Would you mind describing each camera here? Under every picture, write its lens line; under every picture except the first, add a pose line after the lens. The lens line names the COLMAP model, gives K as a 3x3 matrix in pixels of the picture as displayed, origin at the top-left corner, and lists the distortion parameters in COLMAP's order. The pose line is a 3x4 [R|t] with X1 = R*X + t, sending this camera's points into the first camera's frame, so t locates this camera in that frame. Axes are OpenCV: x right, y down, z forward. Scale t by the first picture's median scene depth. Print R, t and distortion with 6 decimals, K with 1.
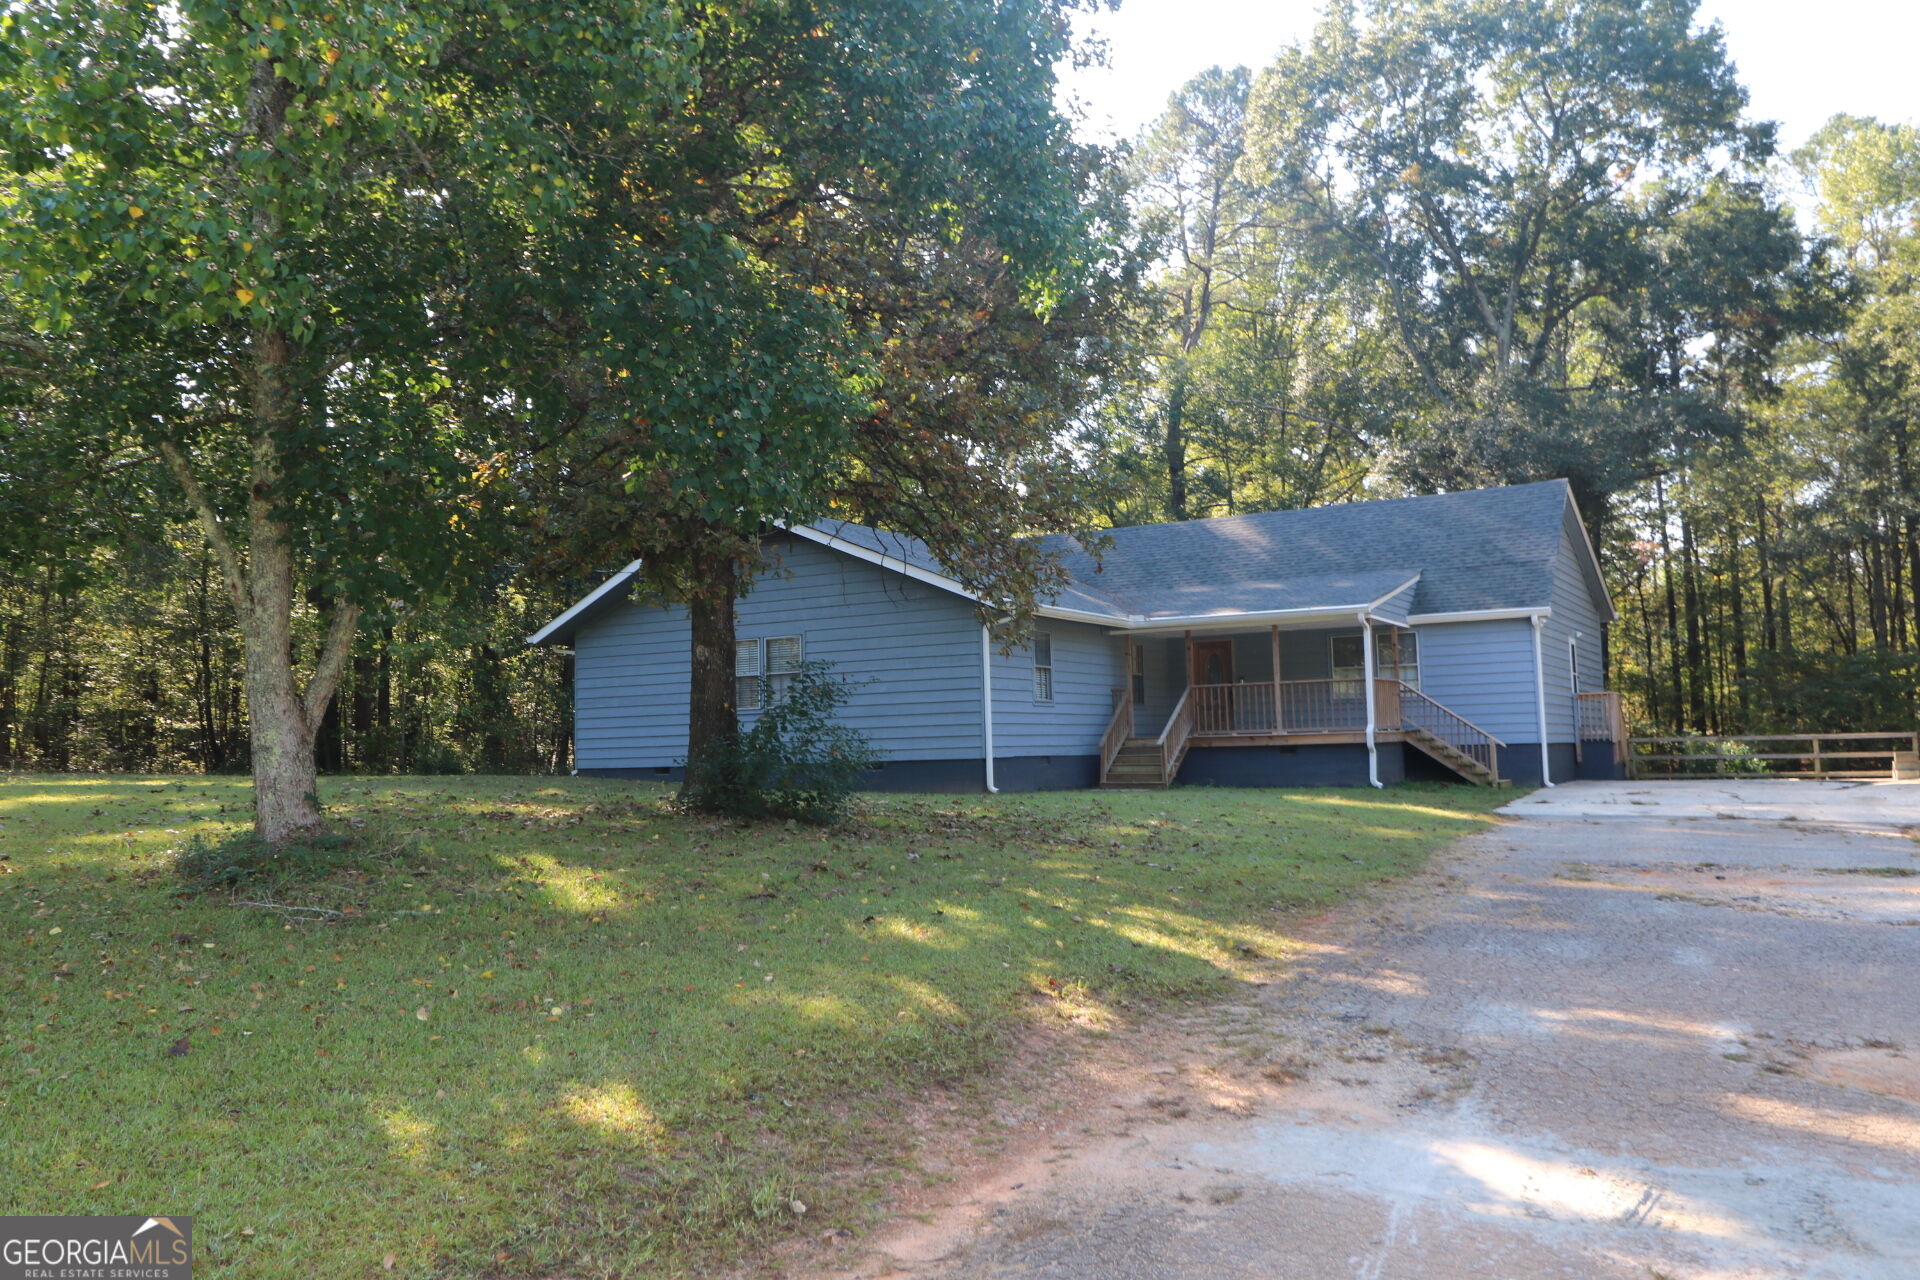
lens RADIAL K [[1488.4, 0, 972.4], [0, 1488.4, 630.8], [0, 0, 1]] dist [0.013783, 0.002018]
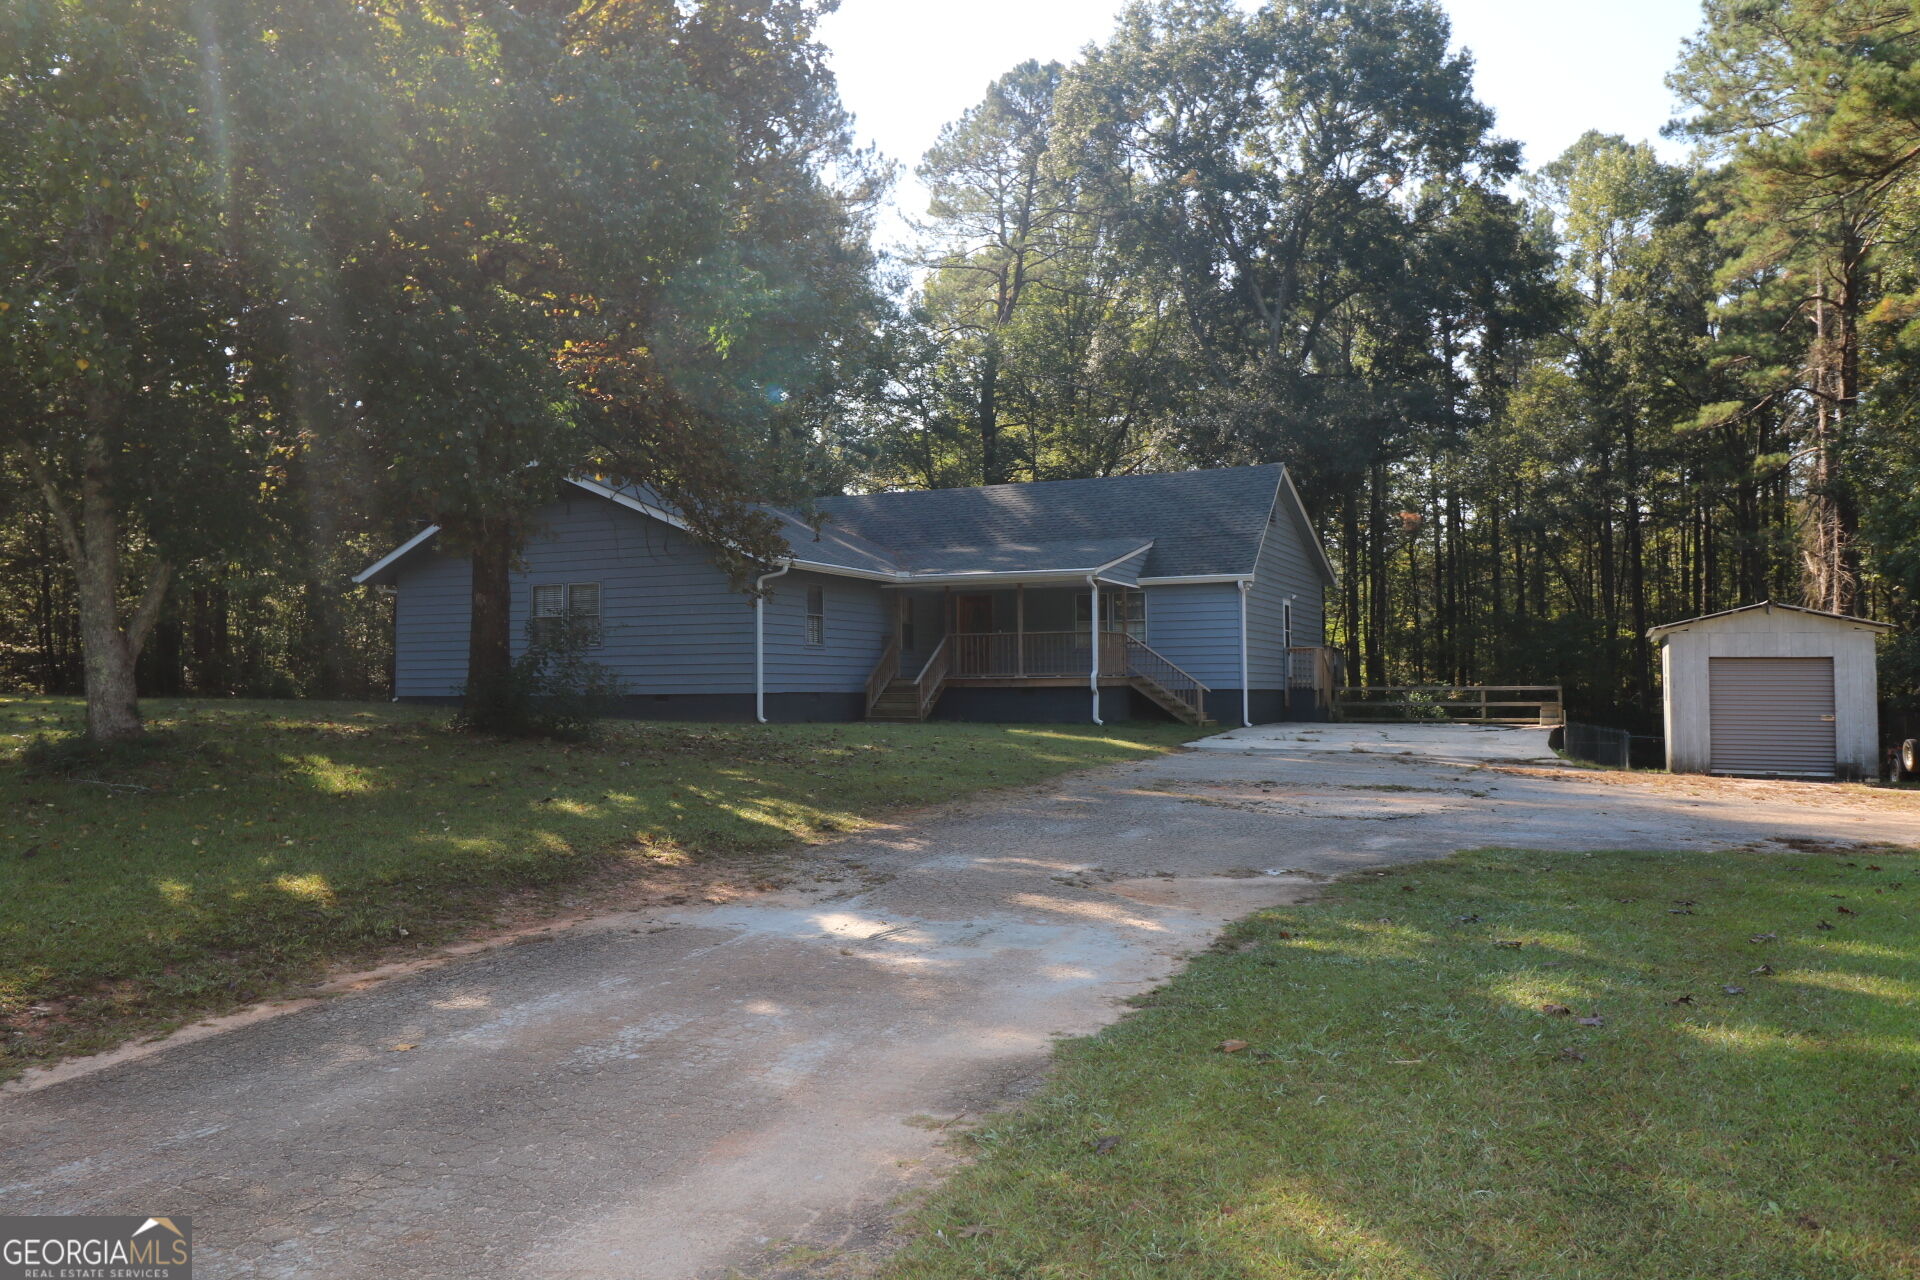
lens RADIAL K [[1440.5, 0, 956.1], [0, 1440.5, 625.0], [0, 0, 1]] dist [0.021391, -0.003674]
pose [[0.996001, 0.022493, 0.086460, 0.057658], [-0.025461, 0.999119, 0.033376, -0.007693], [-0.085633, -0.035444, 0.995696, -0.113832]]
